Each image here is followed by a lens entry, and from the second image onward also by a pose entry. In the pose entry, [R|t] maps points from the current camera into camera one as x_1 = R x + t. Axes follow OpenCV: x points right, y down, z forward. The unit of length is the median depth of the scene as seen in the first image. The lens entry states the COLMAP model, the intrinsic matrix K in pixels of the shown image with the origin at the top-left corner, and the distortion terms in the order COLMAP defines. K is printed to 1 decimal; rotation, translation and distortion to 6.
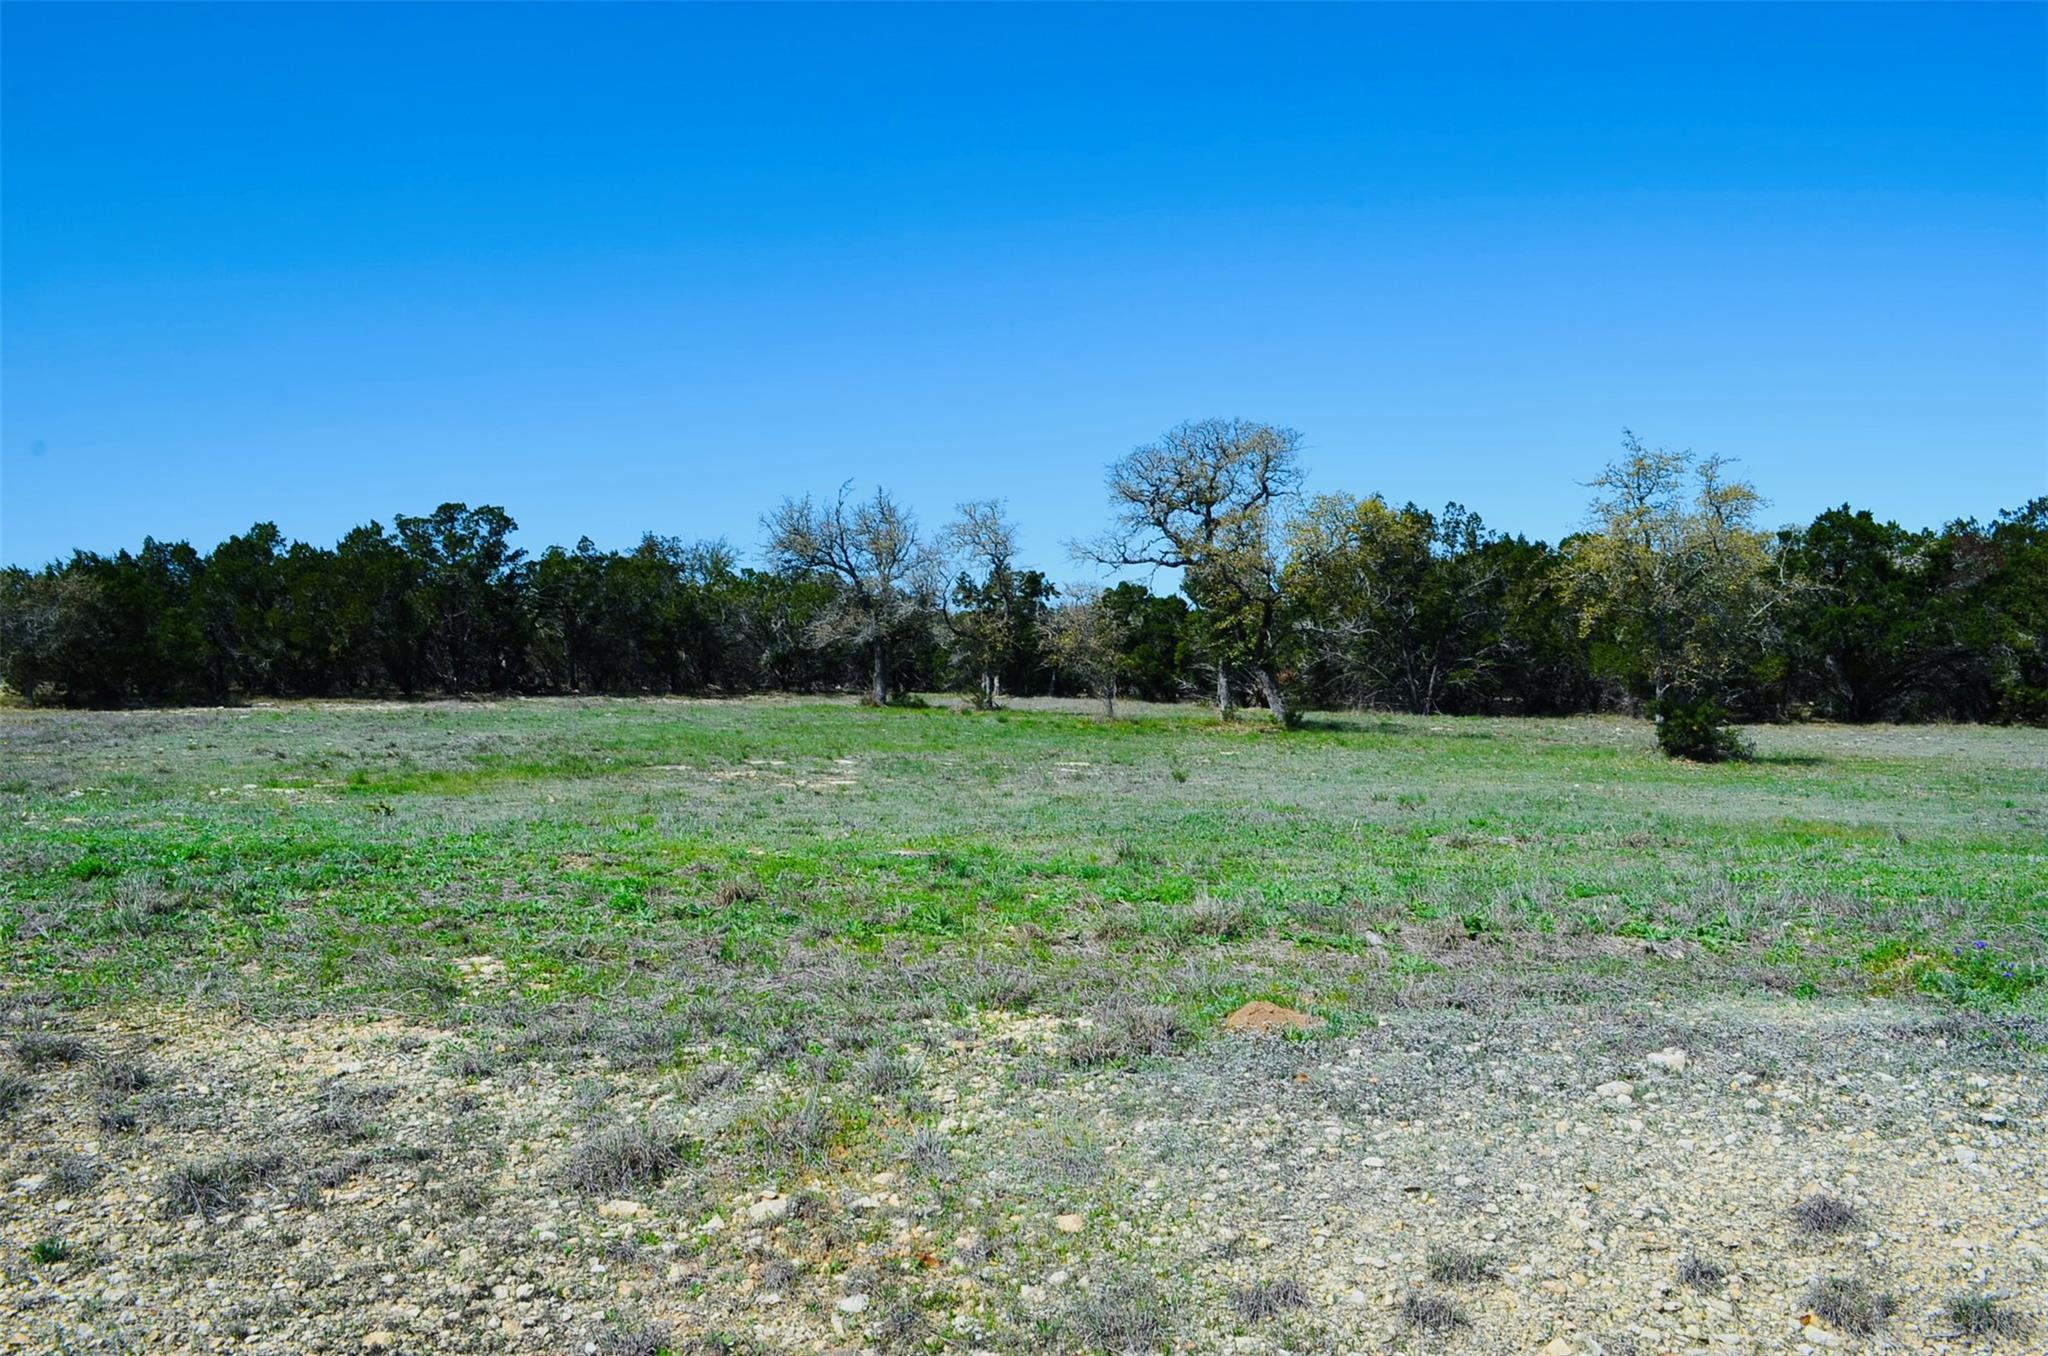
lens RADIAL K [[1602.5, 0, 1024.0], [0, 1602.5, 678.0], [0, 0, 1]] dist [-0.095627, 0.041963]
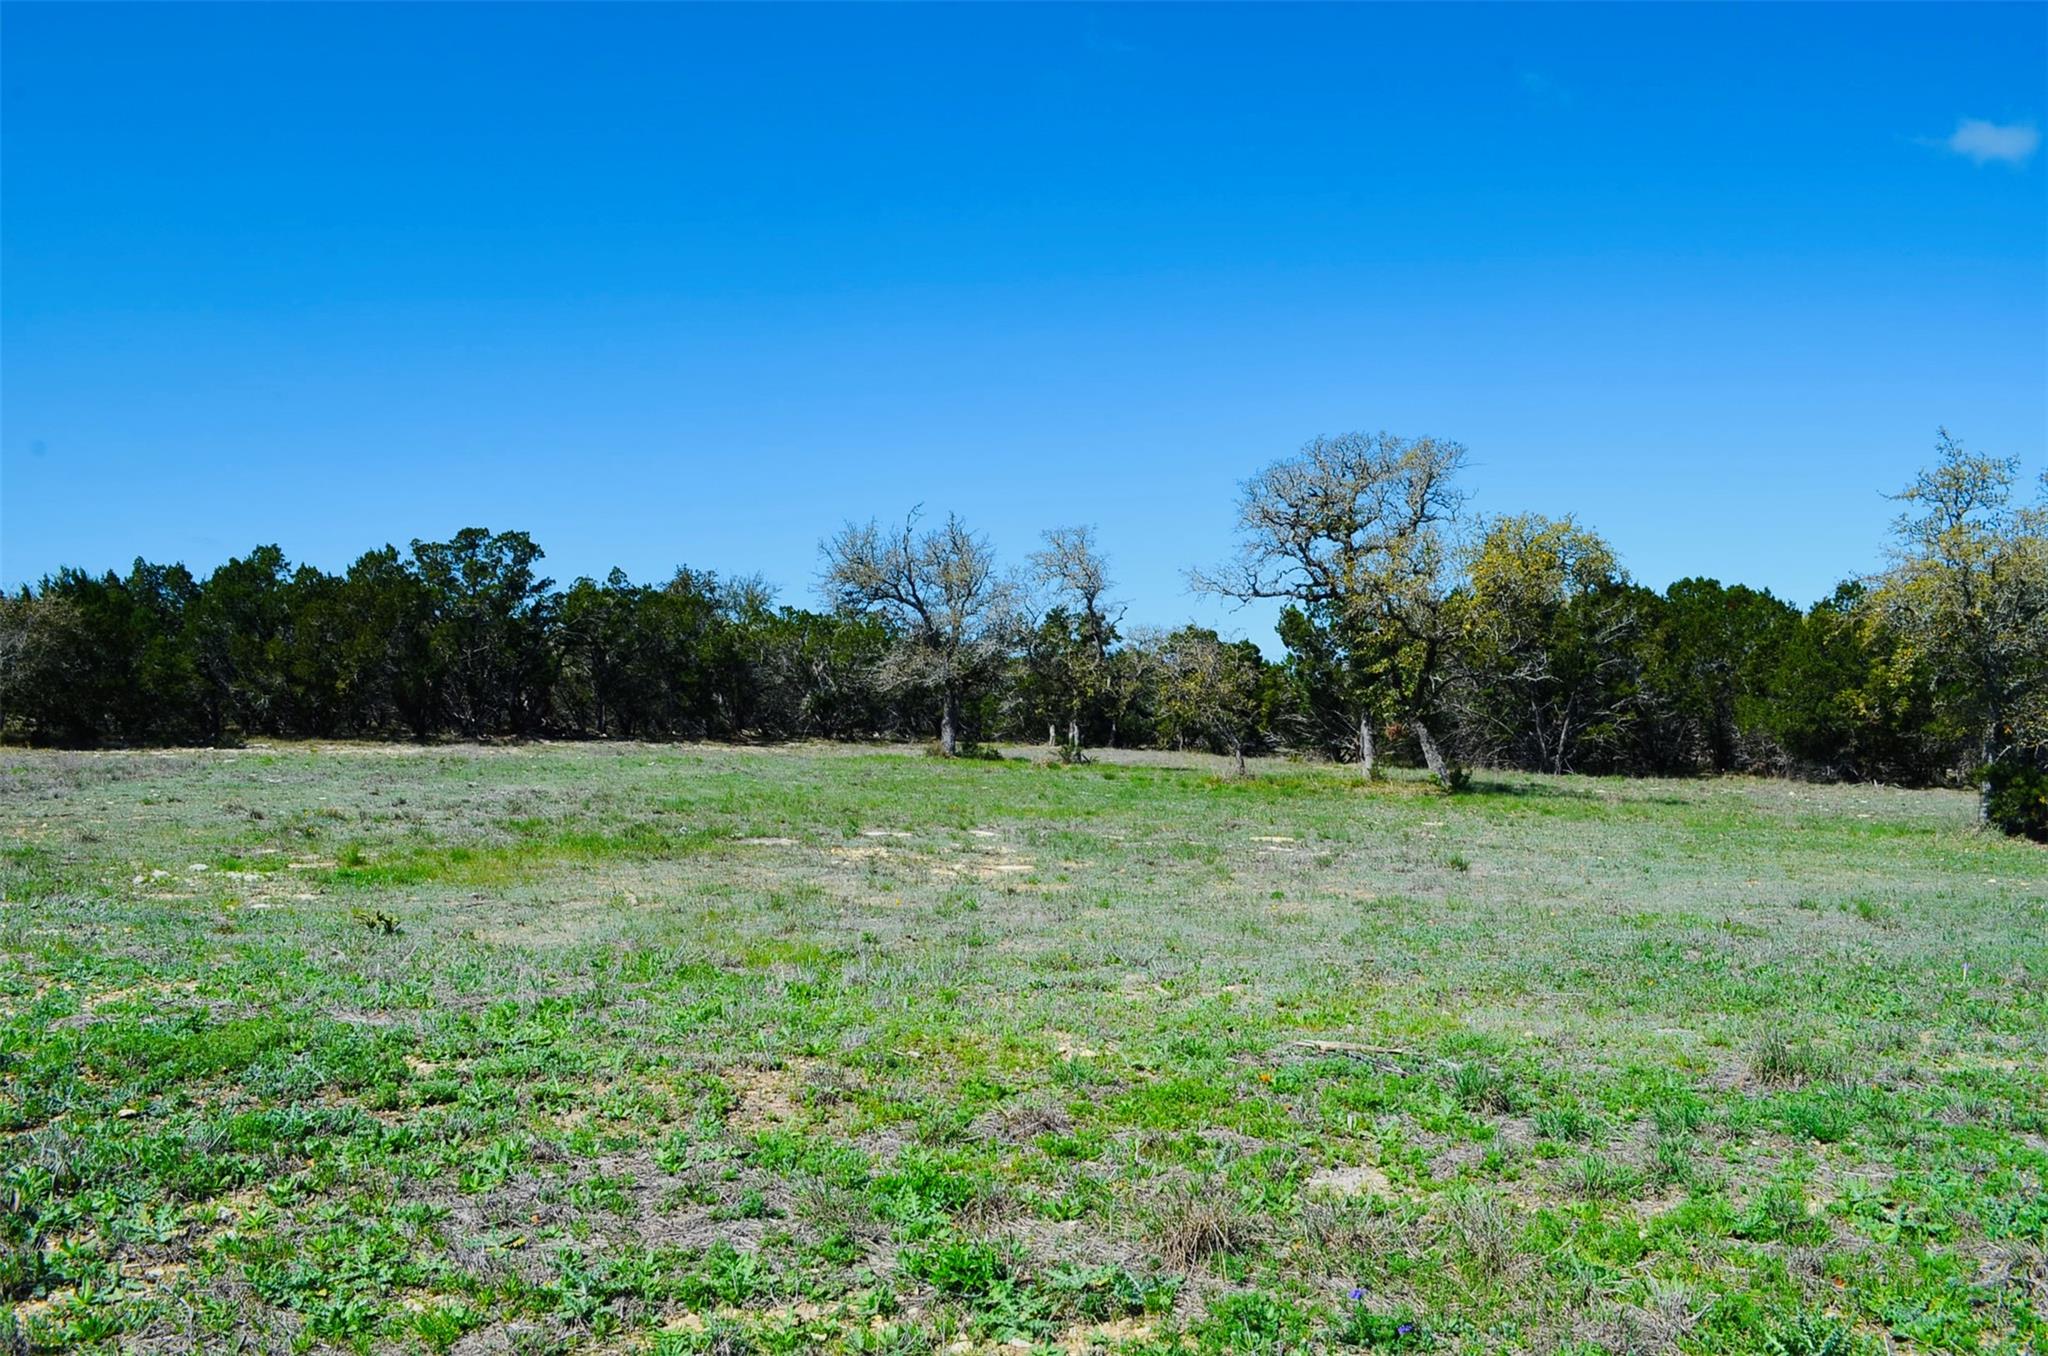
lens RADIAL K [[1602.5, 0, 1024.0], [0, 1602.5, 678.0], [0, 0, 1]] dist [-0.095627, 0.041963]
pose [[0.999891, 0.012632, -0.007681, -0.040640], [-0.012862, 0.999448, -0.030629, 0.000218], [0.007290, 0.030724, 0.999501, 0.102924]]
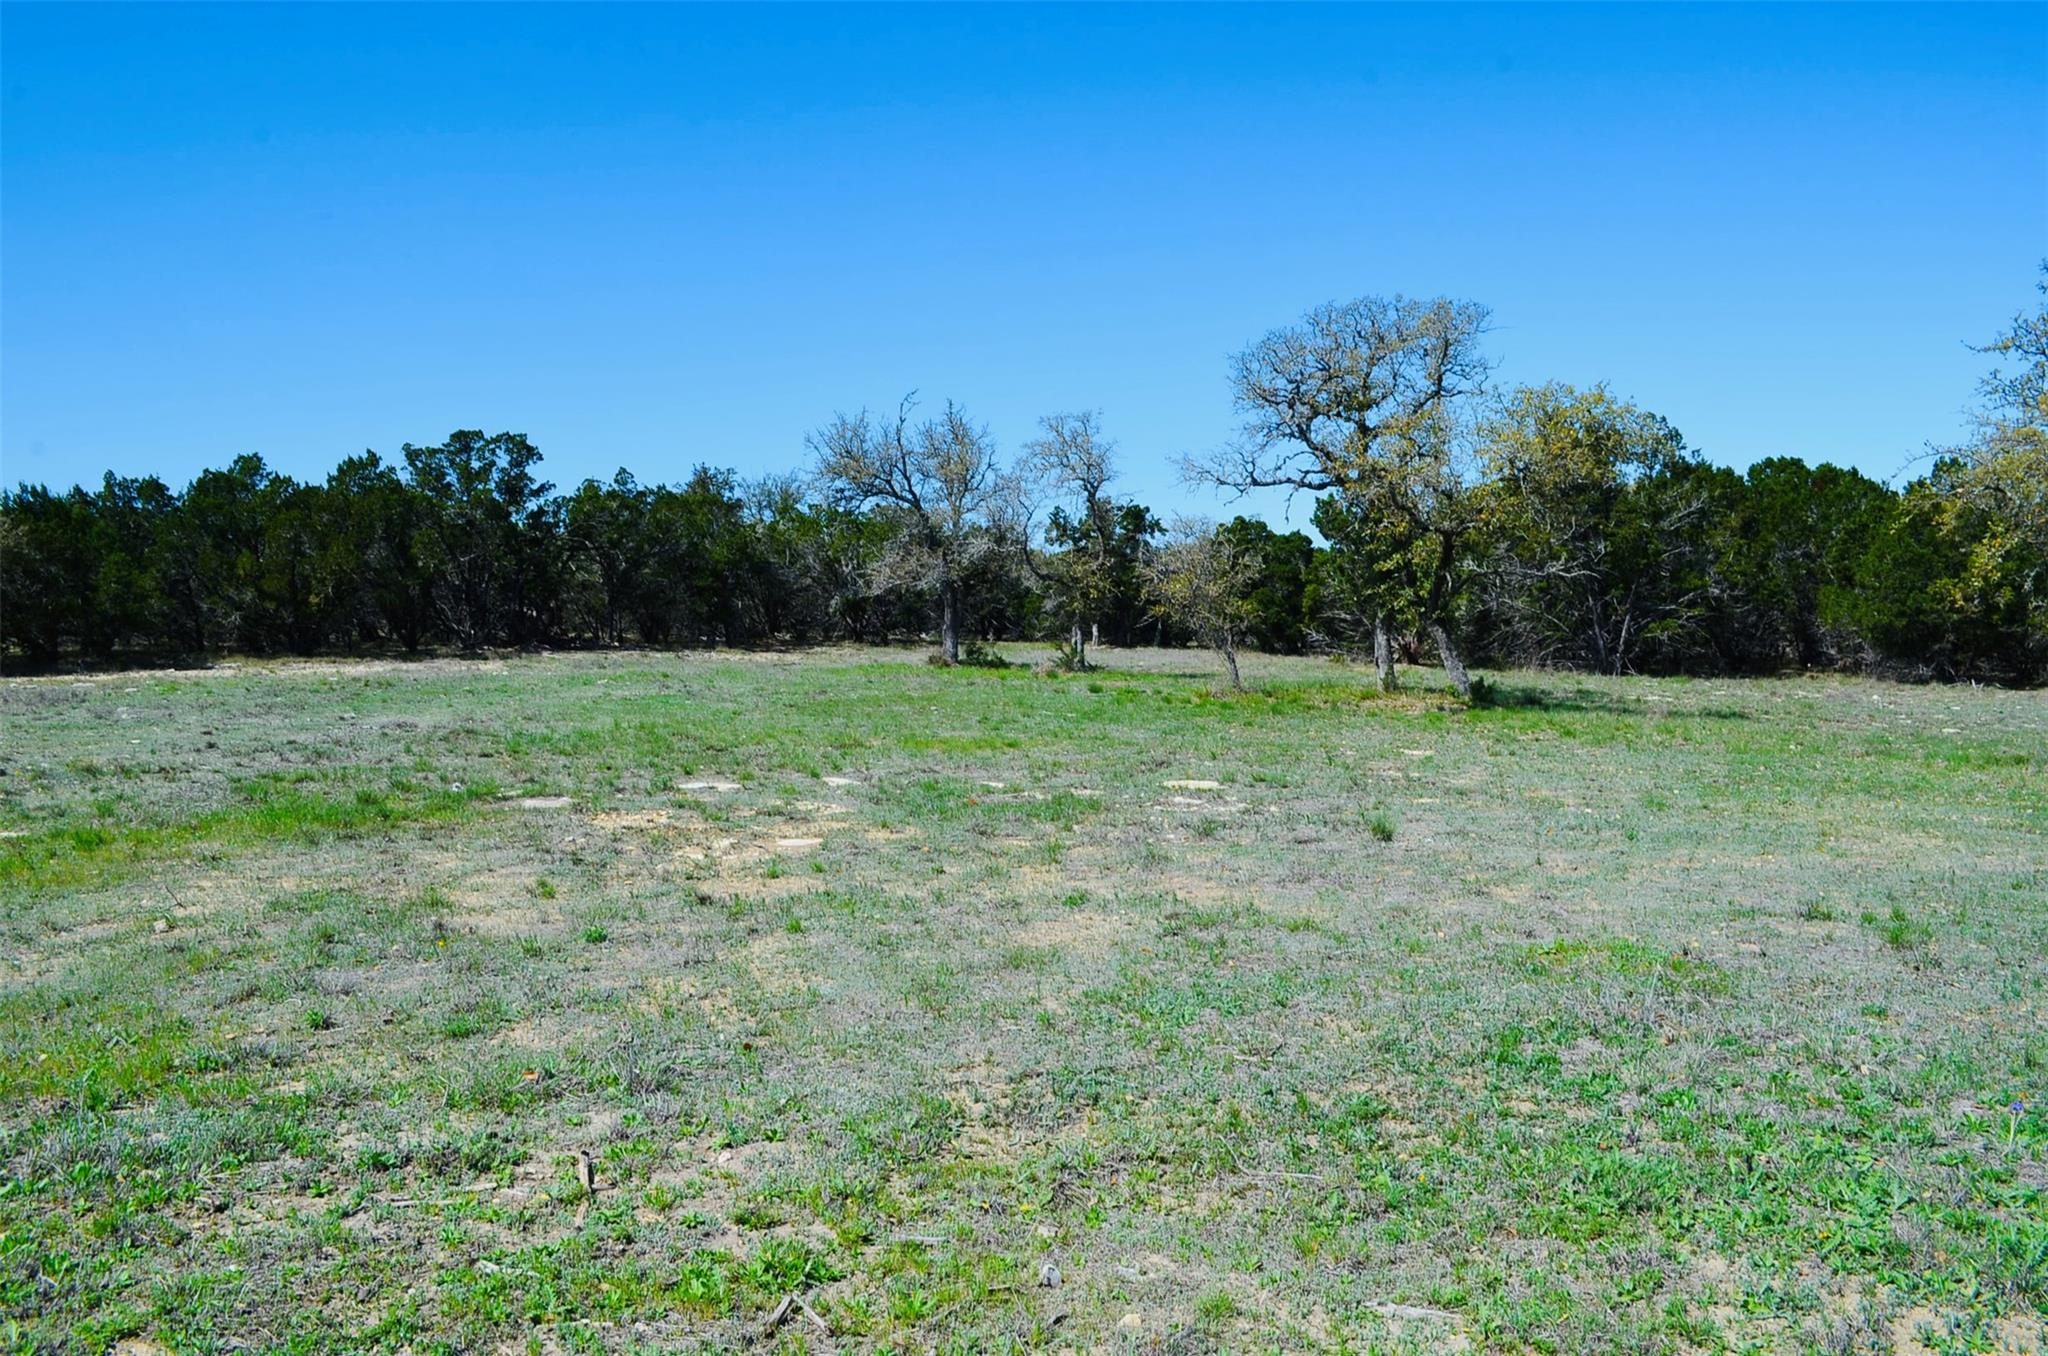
lens RADIAL K [[1602.5, 0, 1024.0], [0, 1602.5, 678.0], [0, 0, 1]] dist [-0.095627, 0.041963]
pose [[0.997863, -0.000433, -0.065333, 0.002315], [0.002826, 0.999328, 0.036544, -0.005810], [0.065273, -0.036651, 0.997194, 0.168818]]
